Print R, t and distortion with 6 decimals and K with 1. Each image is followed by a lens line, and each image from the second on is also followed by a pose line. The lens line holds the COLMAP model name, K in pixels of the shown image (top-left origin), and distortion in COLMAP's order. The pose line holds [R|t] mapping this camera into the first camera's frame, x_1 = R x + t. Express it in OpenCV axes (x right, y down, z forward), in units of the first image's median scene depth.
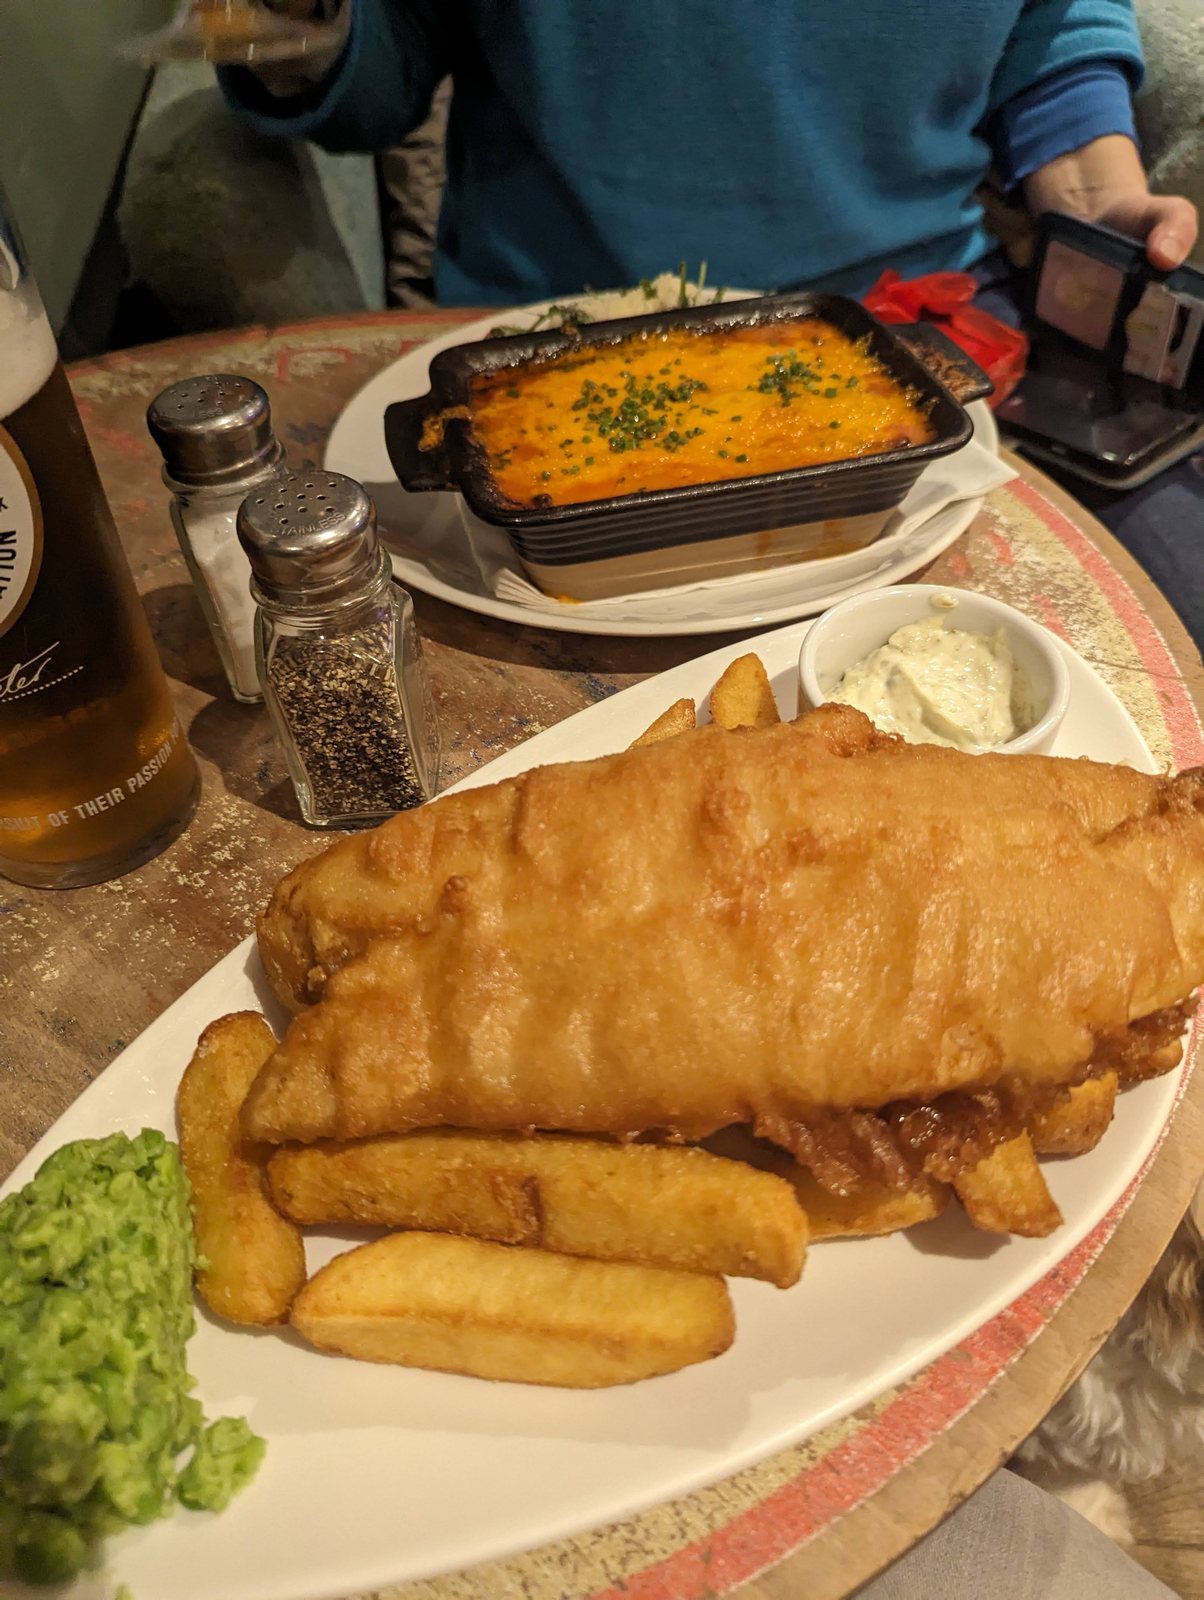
lens RADIAL K [[1172.1, 0, 602.0], [0, 1172.1, 800.0], [0, 0, 1]] dist [-0.009383, -0.001093]
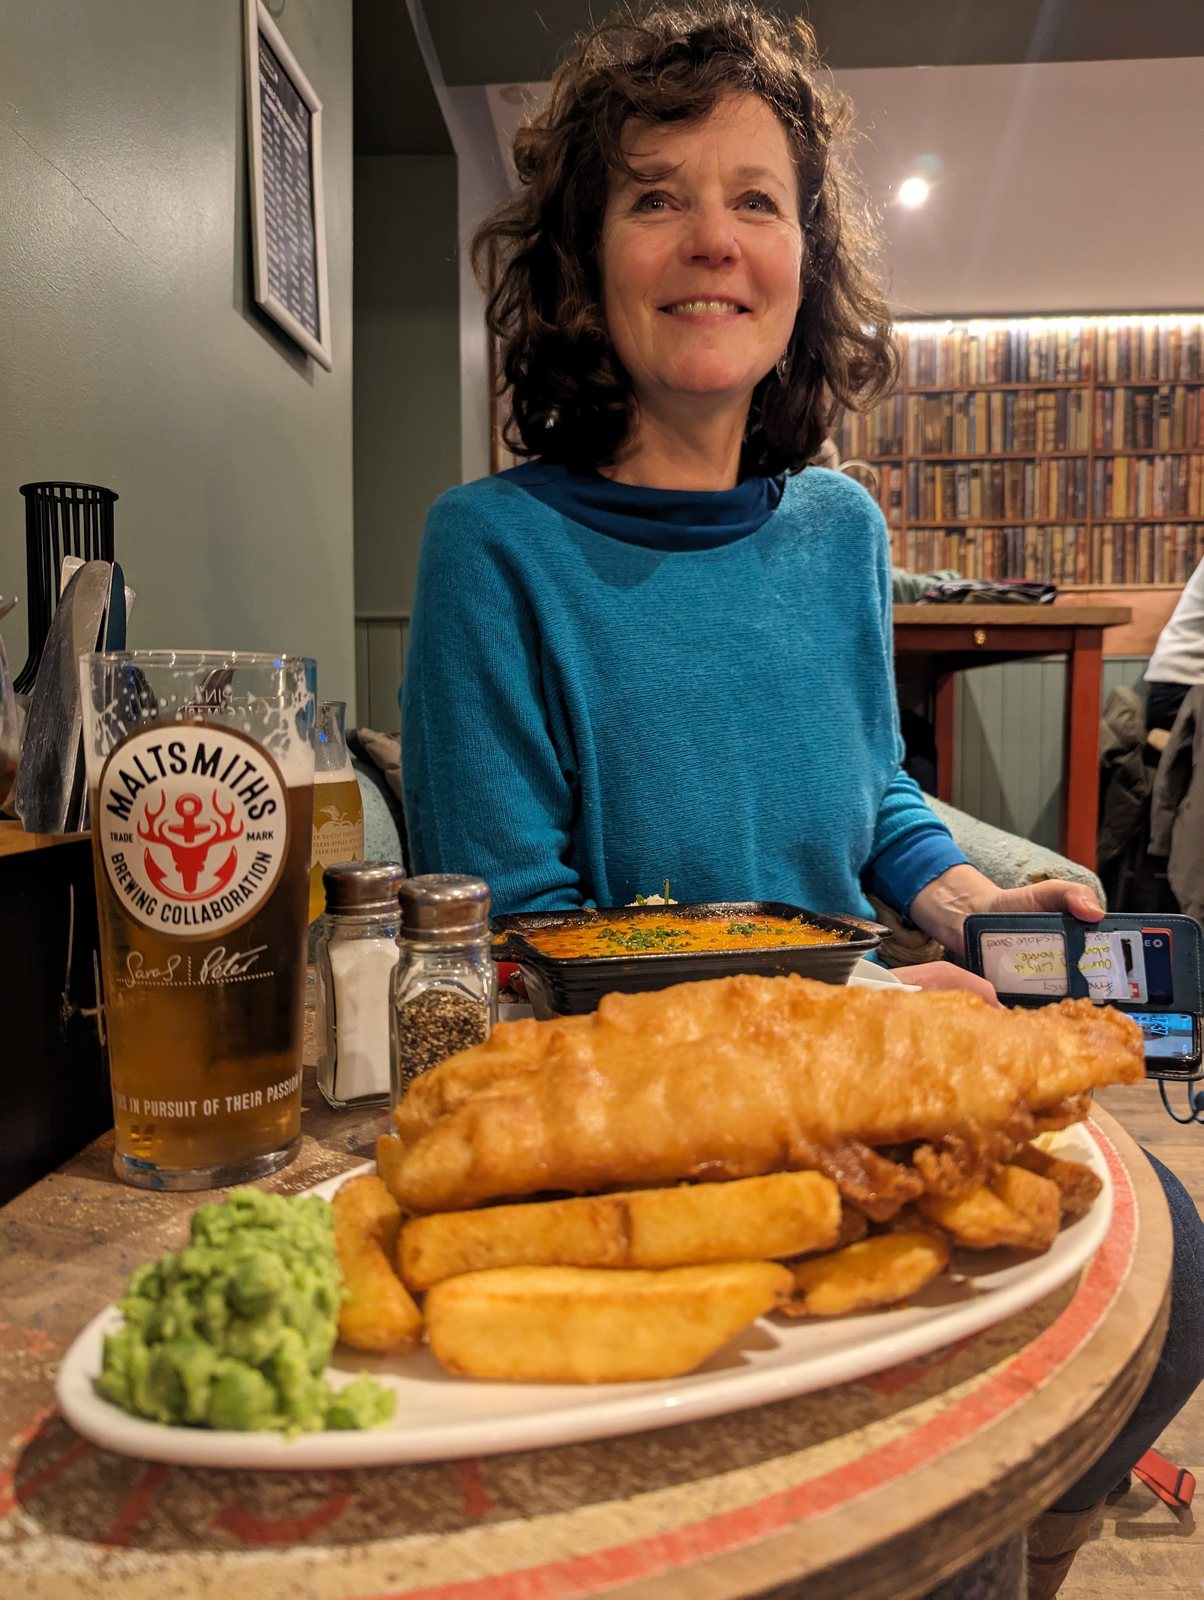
lens RADIAL K [[1172.1, 0, 602.0], [0, 1172.1, 800.0], [0, 0, 1]] dist [-0.009383, -0.001093]
pose [[0.998247, 0.038019, 0.045367, -0.146281], [0.002378, 0.740068, -0.672528, 0.802777], [-0.059144, 0.671457, 0.738680, -0.233868]]
